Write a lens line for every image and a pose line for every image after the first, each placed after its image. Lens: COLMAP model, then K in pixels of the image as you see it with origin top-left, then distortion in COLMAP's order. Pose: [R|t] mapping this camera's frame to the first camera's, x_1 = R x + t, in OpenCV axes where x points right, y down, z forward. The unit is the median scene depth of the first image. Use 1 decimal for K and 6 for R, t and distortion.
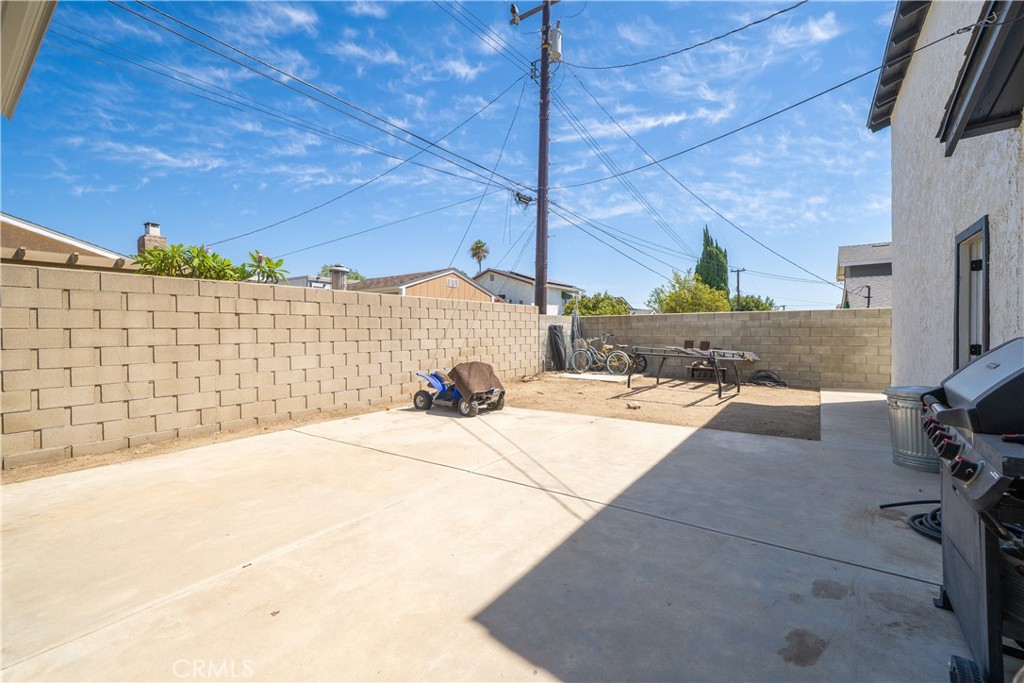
lens RADIAL K [[429.7, 0, 515.6], [0, 429.7, 332.2], [0, 0, 1]] dist [0.000908, 0.000088]
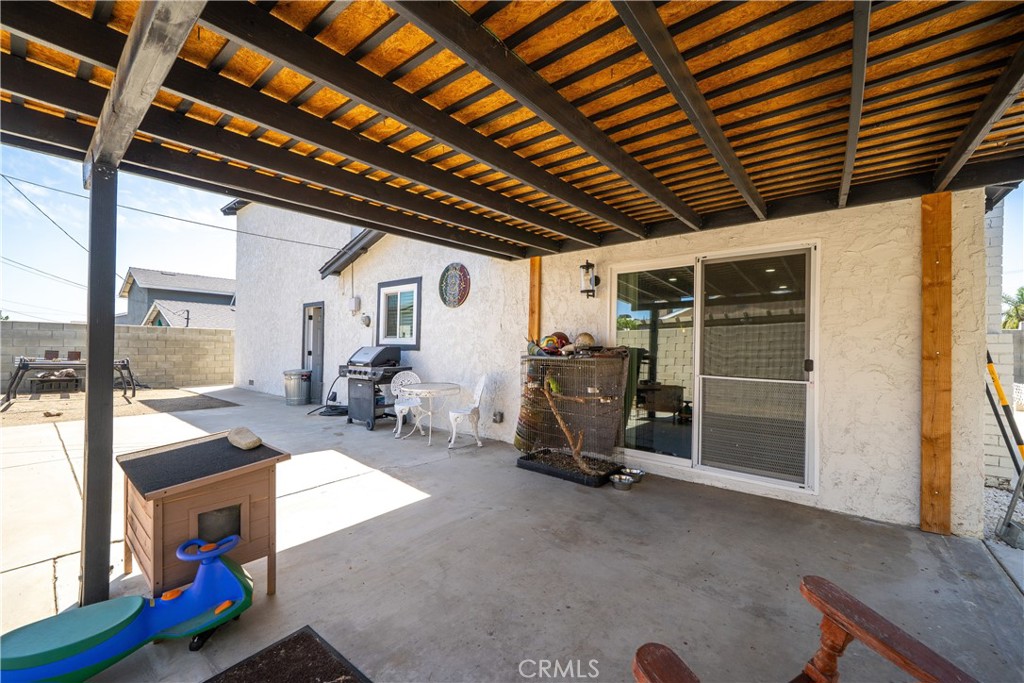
lens RADIAL K [[400.4, 0, 511.8], [0, 400.4, 347.3], [0, 0, 1]] dist [-0.000650, -0.000189]
pose [[0.069637, 0.010398, 0.997518, -0.365713], [-0.013525, 0.999864, -0.009478, 0.005116], [-0.997481, -0.012832, 0.069768, -0.091564]]
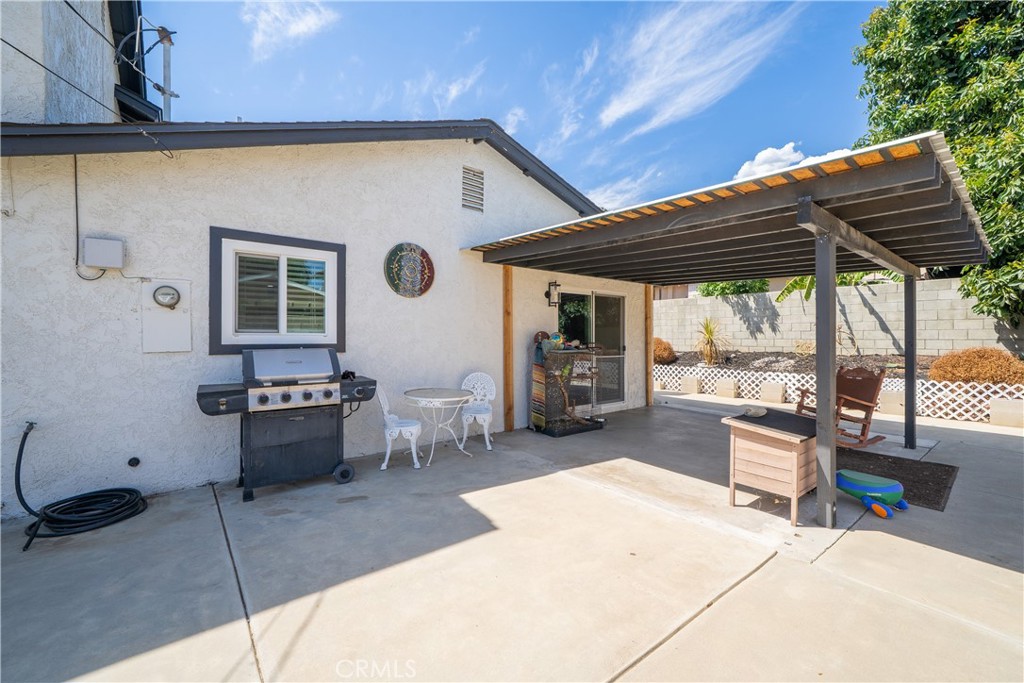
lens RADIAL K [[420.1, 0, 512.0], [0, 420.1, 341.5], [0, 0, 1]] dist [-0.002824, -0.000337]
pose [[-0.958367, 0.003974, 0.285510, -0.096193], [0.007323, 0.999916, 0.010664, -0.006922], [-0.285444, 0.012311, -0.958316, 0.399375]]
